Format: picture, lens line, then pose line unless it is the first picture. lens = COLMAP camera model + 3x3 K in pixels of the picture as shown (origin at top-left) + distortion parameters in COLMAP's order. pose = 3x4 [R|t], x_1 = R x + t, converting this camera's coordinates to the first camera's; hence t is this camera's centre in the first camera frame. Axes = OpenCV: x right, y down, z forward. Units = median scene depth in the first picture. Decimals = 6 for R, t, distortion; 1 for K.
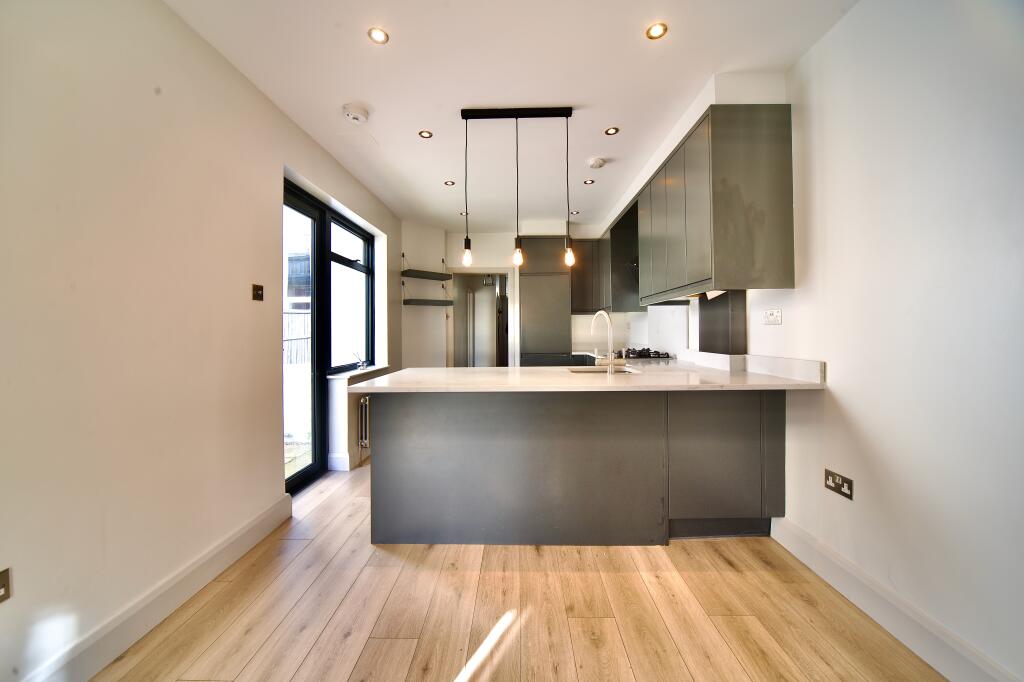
lens RADIAL K [[361.4, 0, 522.7], [0, 361.4, 328.4], [0, 0, 1]] dist [-0.012088, 0.000514]
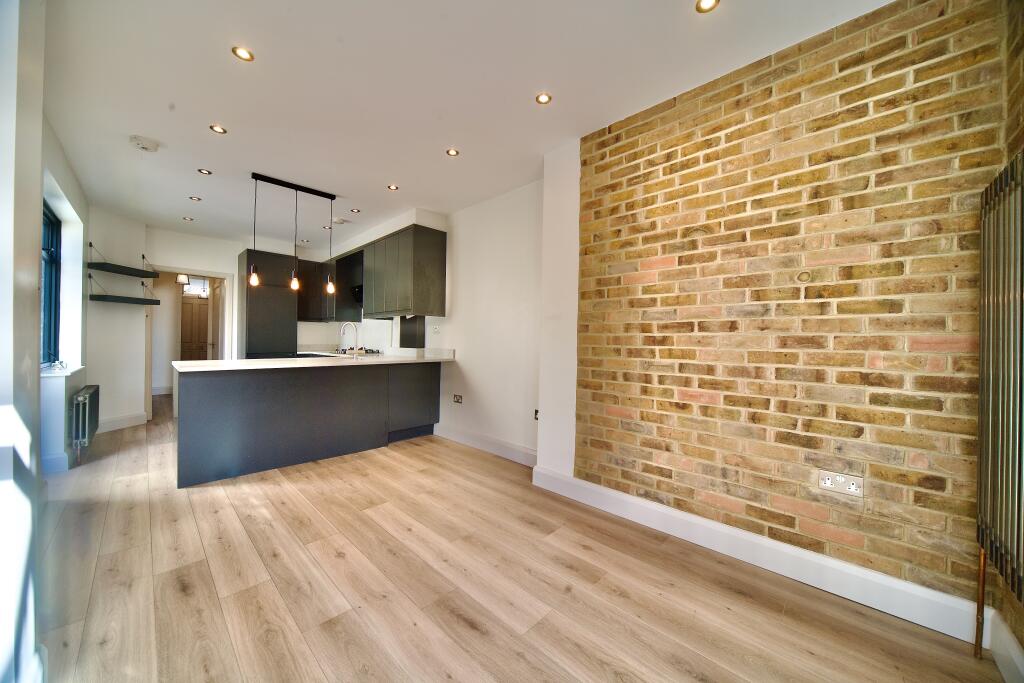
lens RADIAL K [[361.4, 0, 515.8], [0, 361.4, 339.2], [0, 0, 1]] dist [-0.012088, 0.000514]
pose [[0.677155, 0.019875, 0.735572, -0.544925], [-0.021021, 0.999750, -0.007661, 0.031919], [-0.735540, -0.010274, 0.677403, -0.778818]]
